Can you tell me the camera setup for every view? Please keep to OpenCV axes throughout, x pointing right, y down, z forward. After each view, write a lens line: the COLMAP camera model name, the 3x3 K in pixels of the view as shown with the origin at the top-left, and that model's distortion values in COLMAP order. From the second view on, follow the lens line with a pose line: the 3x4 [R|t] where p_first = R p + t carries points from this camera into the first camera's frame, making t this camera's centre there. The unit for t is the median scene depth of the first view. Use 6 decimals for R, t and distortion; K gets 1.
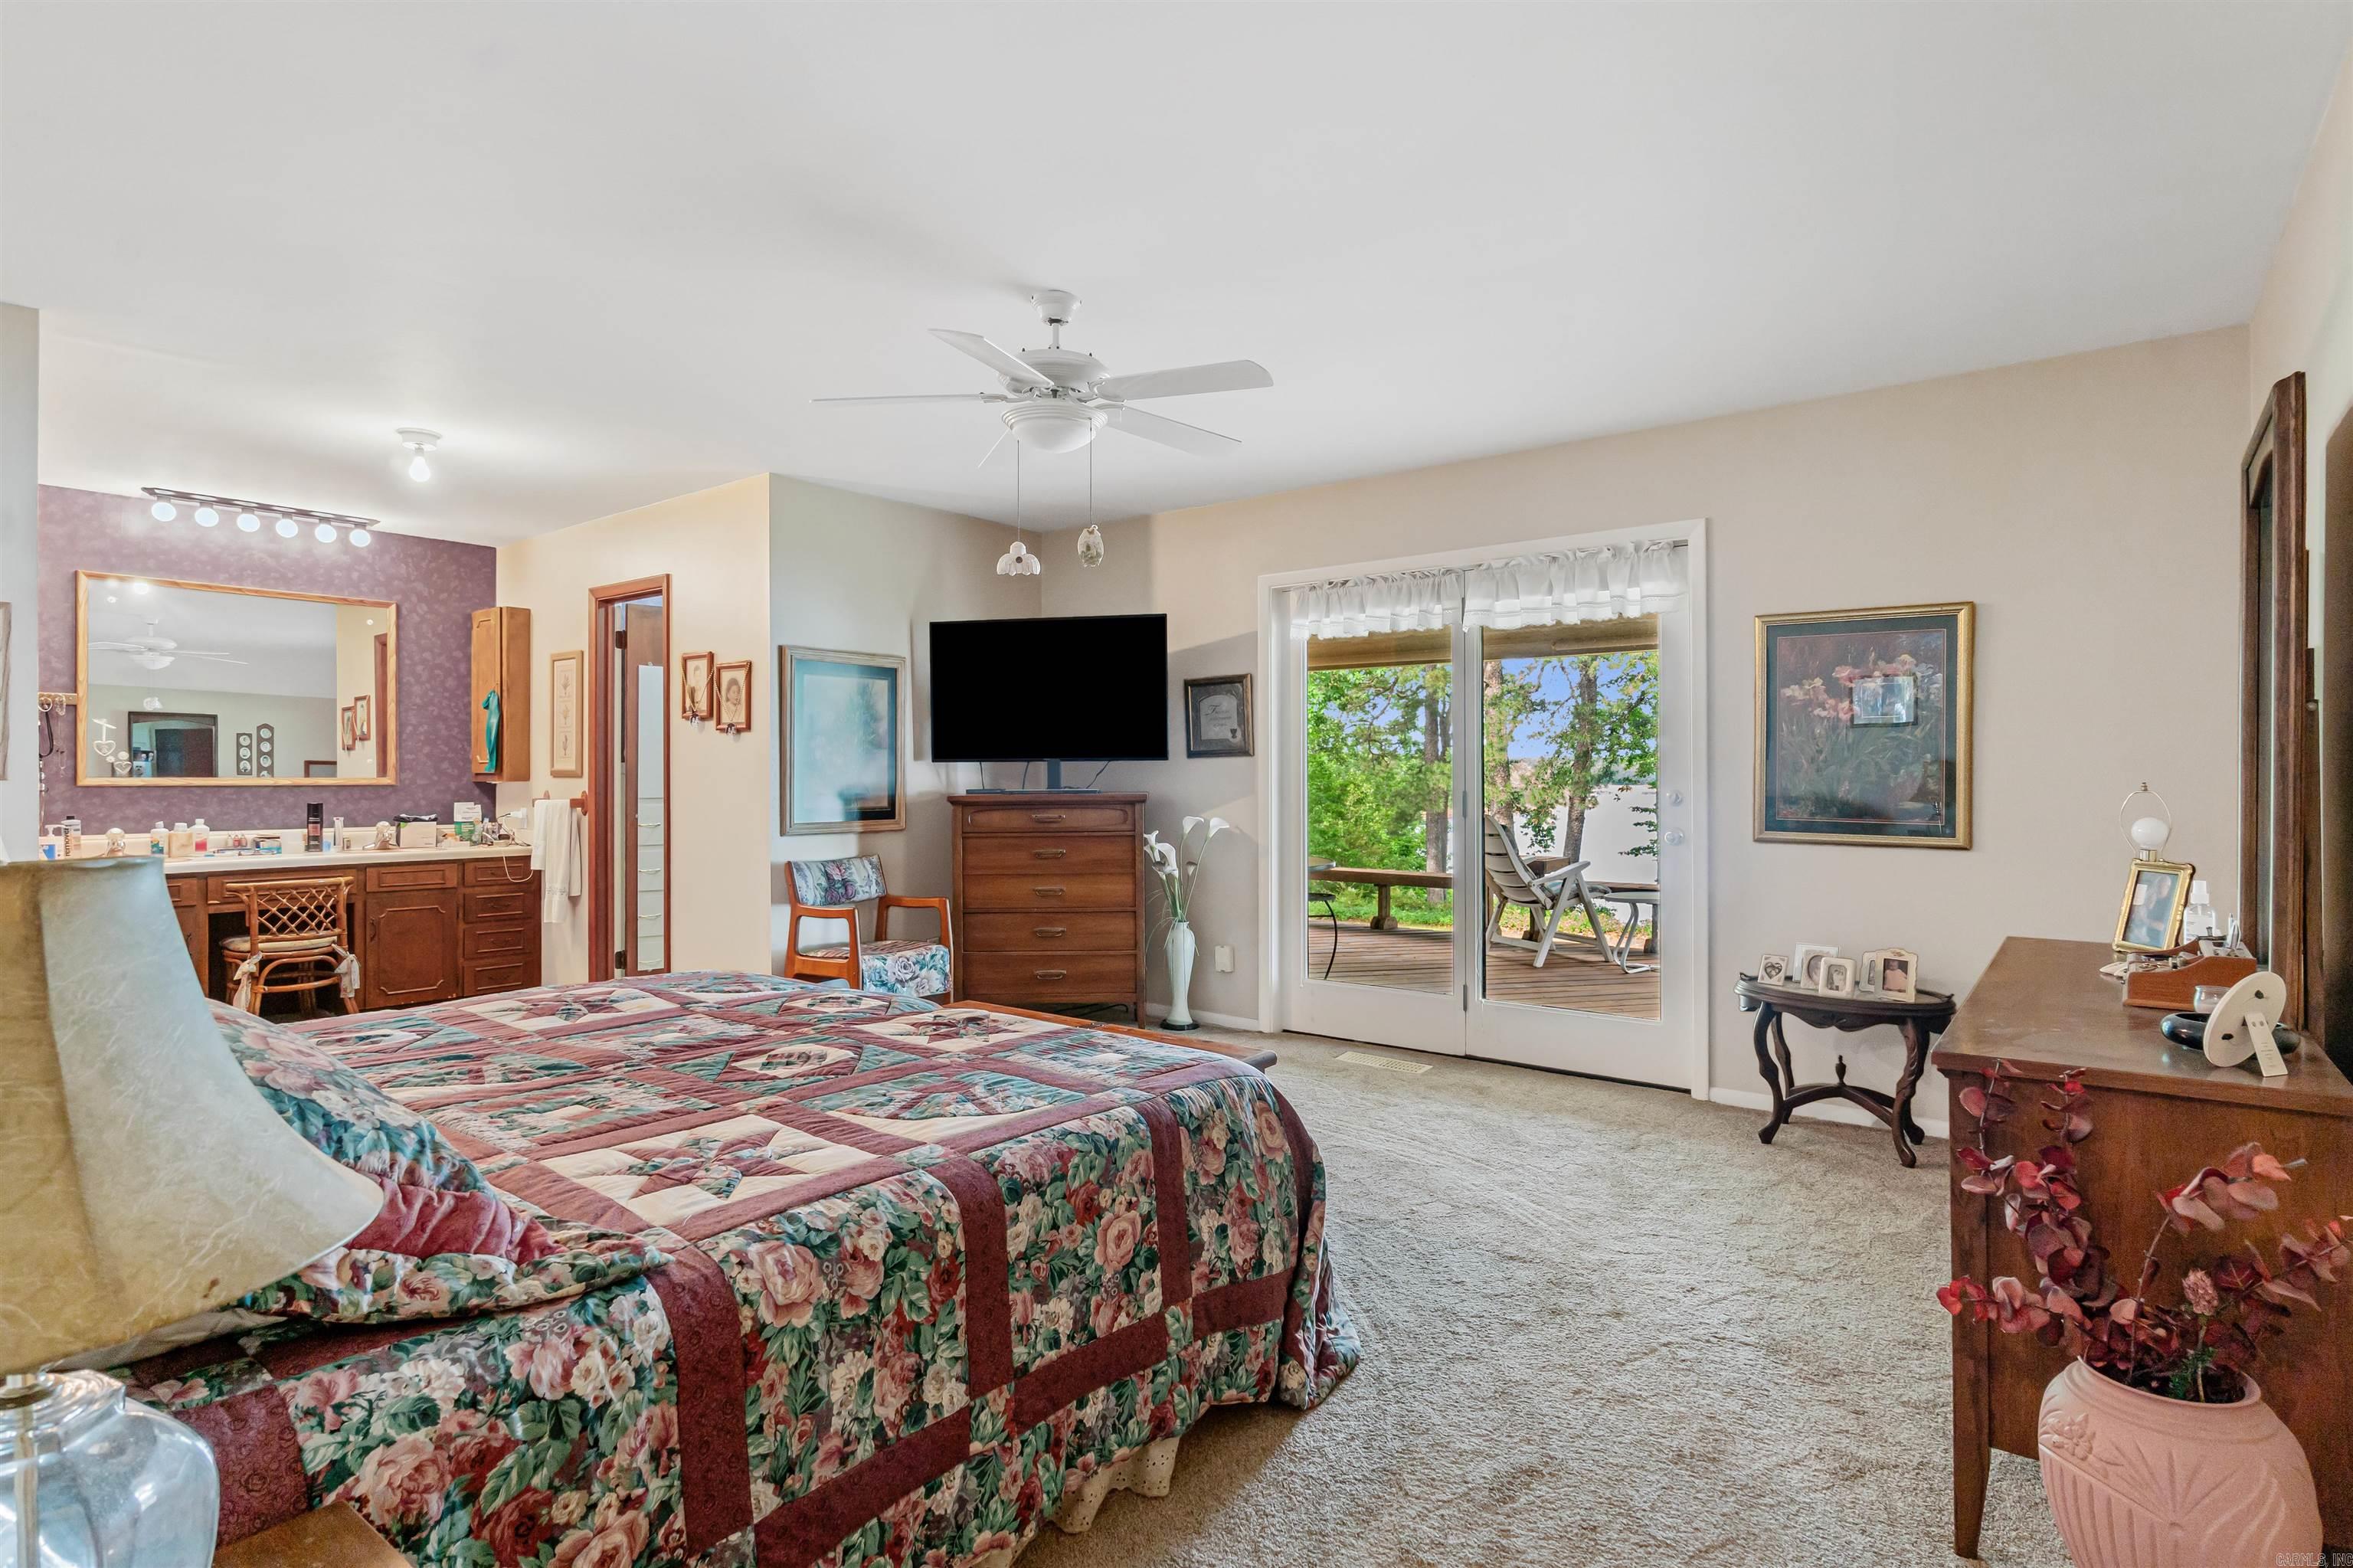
lens RADIAL K [[1230.7, 0, 1175.2], [0, 1230.7, 776.2], [0, 0, 1]] dist [-0.001762, 0.000635]
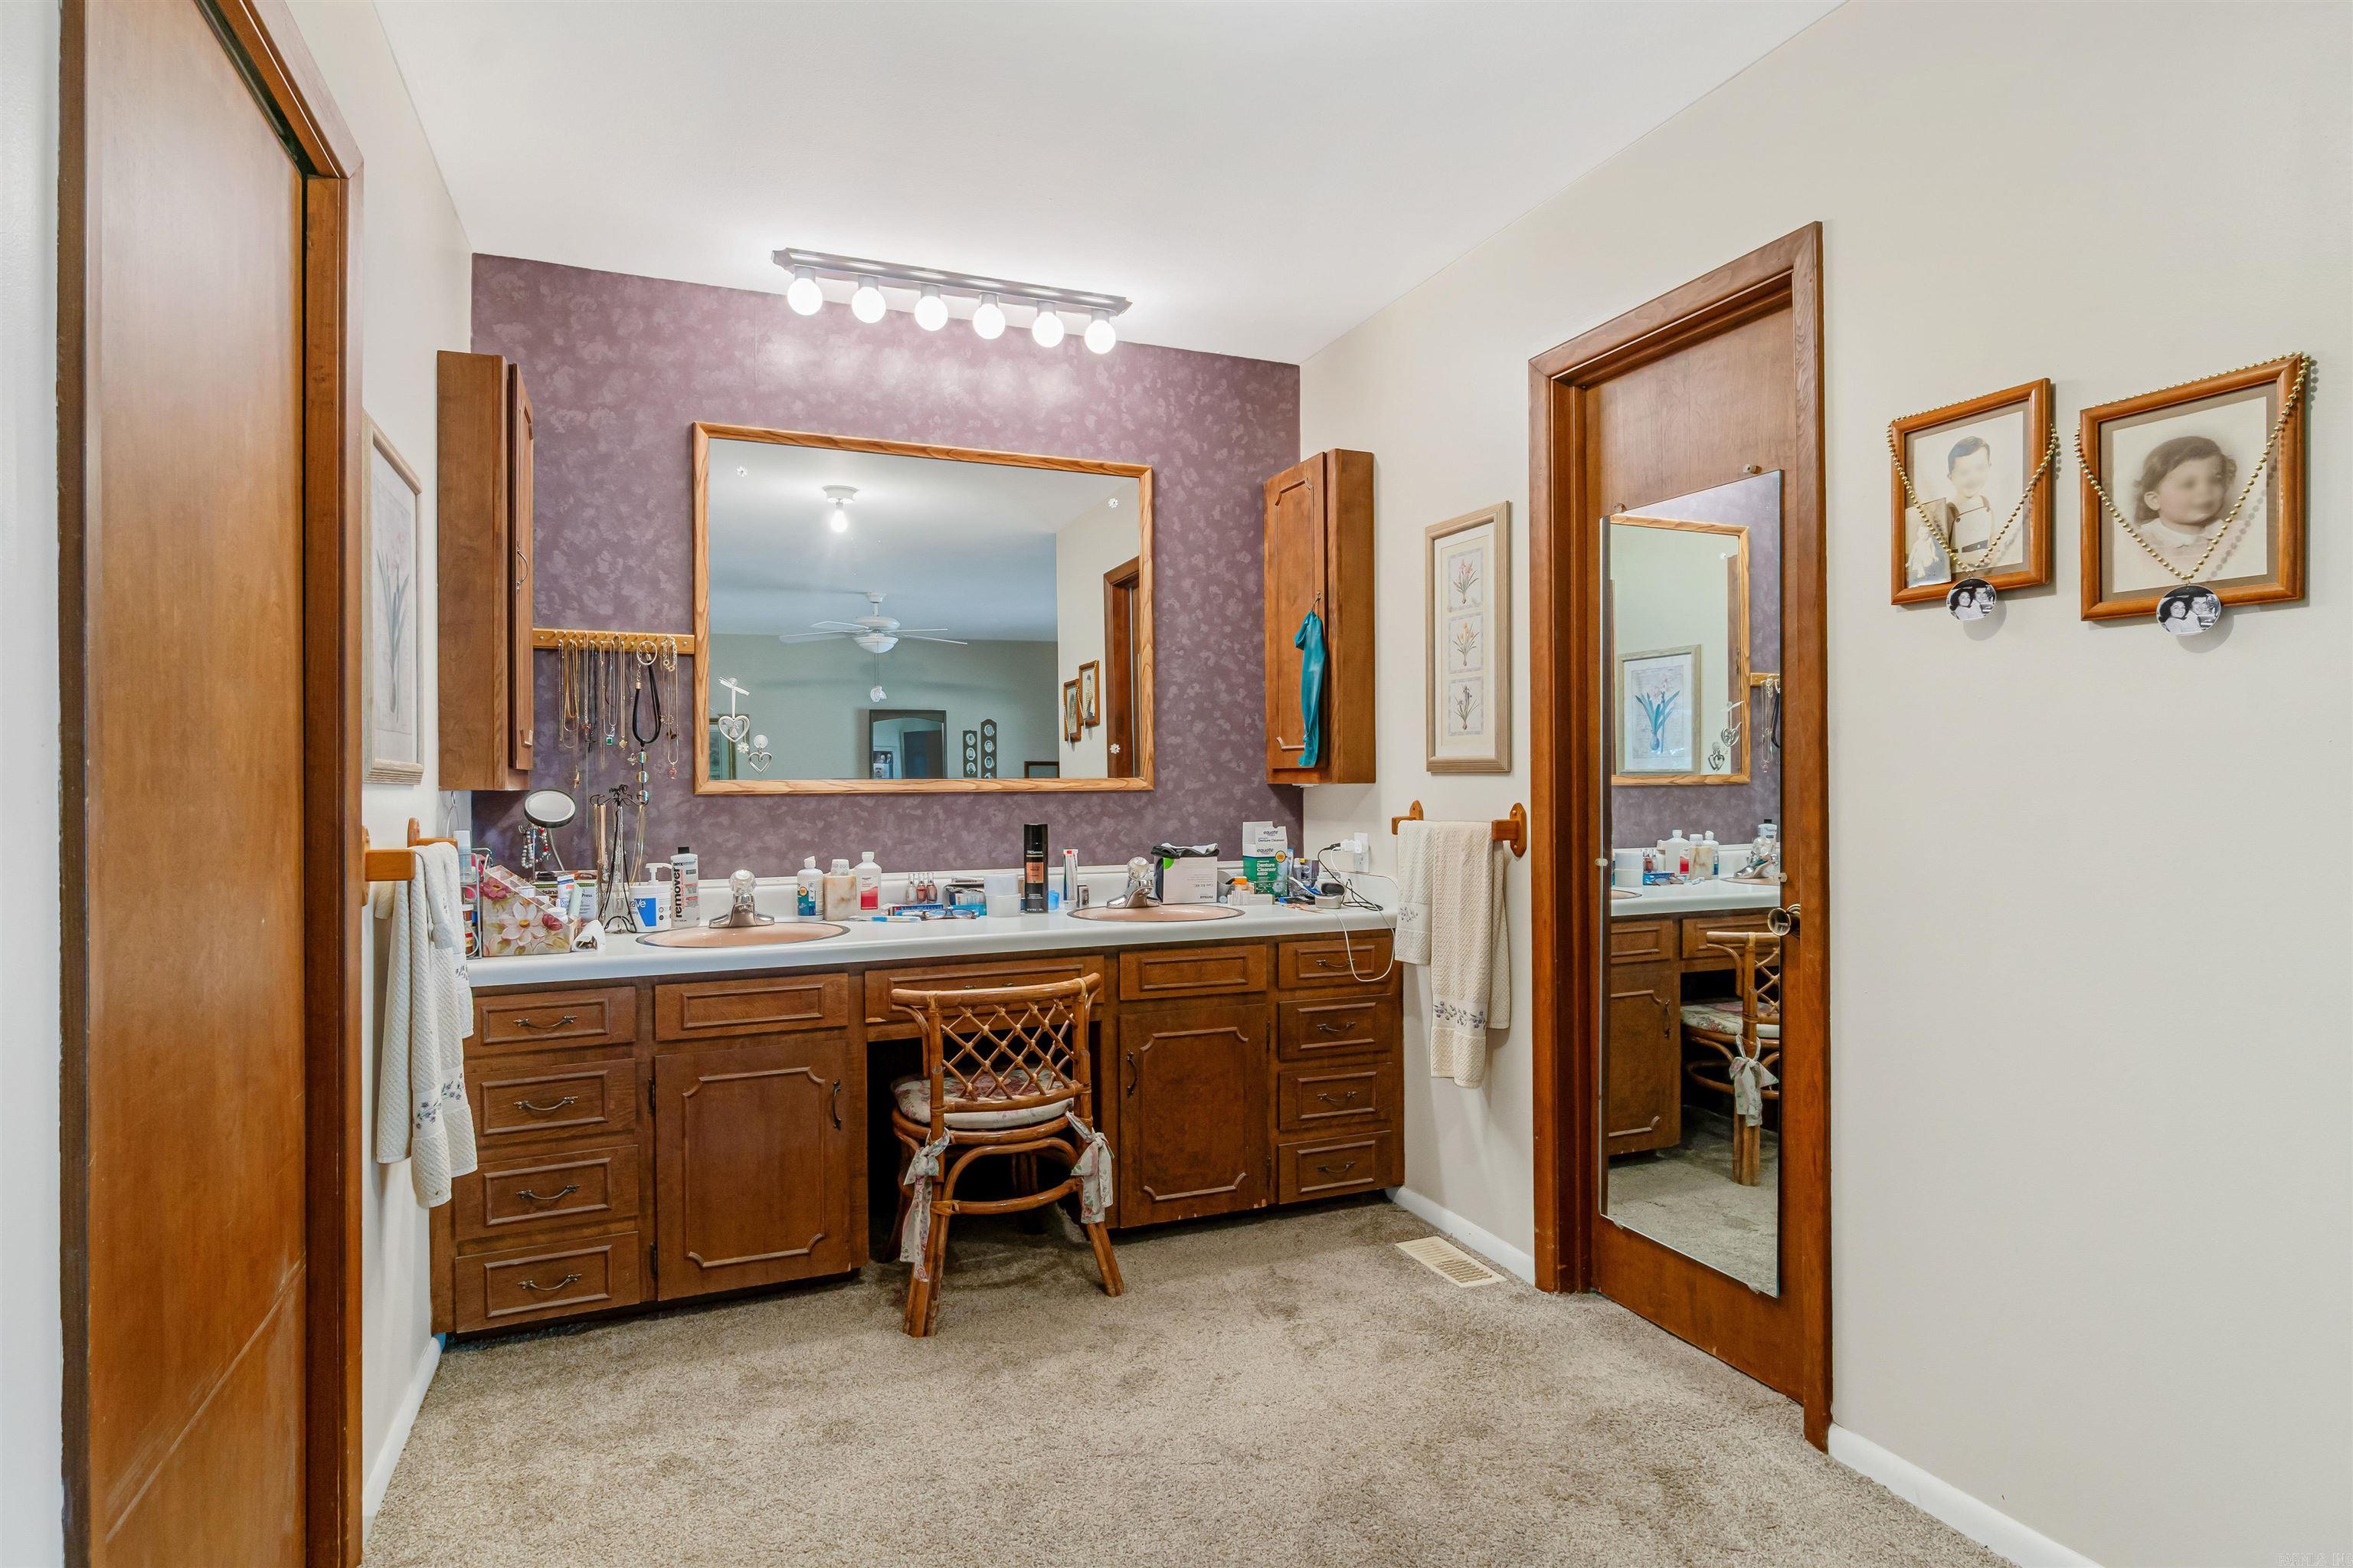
lens RADIAL K [[1230.7, 0, 1178.7], [0, 1230.7, 782.4], [0, 0, 1]] dist [-0.001762, 0.000635]
pose [[0.880520, -0.004400, -0.473989, -0.362586], [0.006613, 0.999974, 0.003003, 0.001767], [0.473964, -0.005778, 0.880525, 0.517965]]
